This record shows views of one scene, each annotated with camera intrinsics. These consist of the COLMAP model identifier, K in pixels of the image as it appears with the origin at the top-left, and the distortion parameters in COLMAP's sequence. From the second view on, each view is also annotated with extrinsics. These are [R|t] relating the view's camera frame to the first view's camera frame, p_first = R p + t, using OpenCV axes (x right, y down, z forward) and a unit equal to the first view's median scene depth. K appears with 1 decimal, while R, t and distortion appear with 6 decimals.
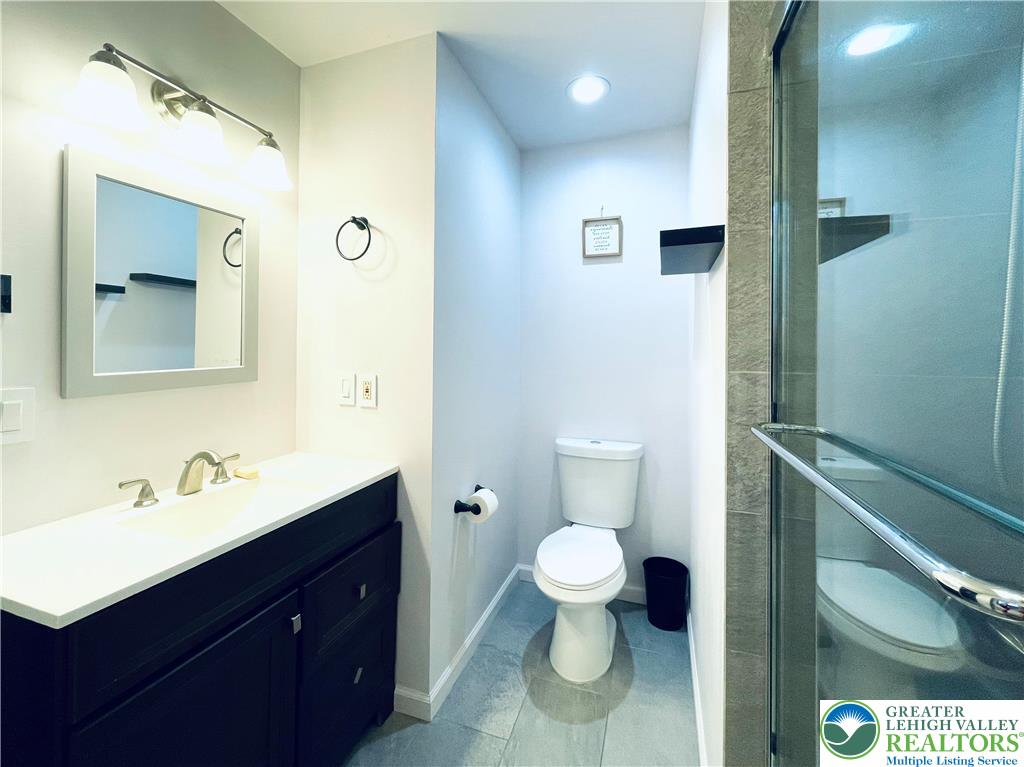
lens RADIAL K [[426.8, 0, 514.0], [0, 426.8, 344.1], [0, 0, 1]] dist [-0.002353, -0.000111]
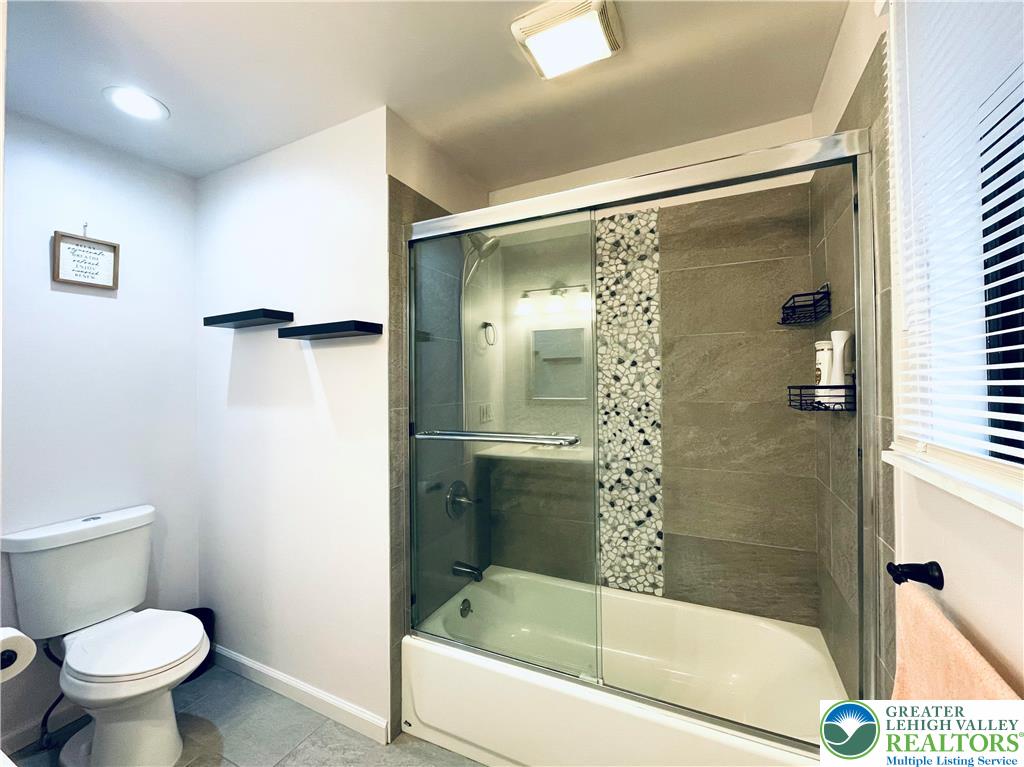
lens RADIAL K [[414.1, 0, 512.0], [0, 414.1, 383.5], [0, 0, 1]] dist [-0.004229, -0.000068]
pose [[0.118847, 0.003751, 0.992906, -0.654569], [0.008711, 0.999950, -0.004820, -0.016762], [-0.992874, 0.009222, 0.118808, 0.173153]]
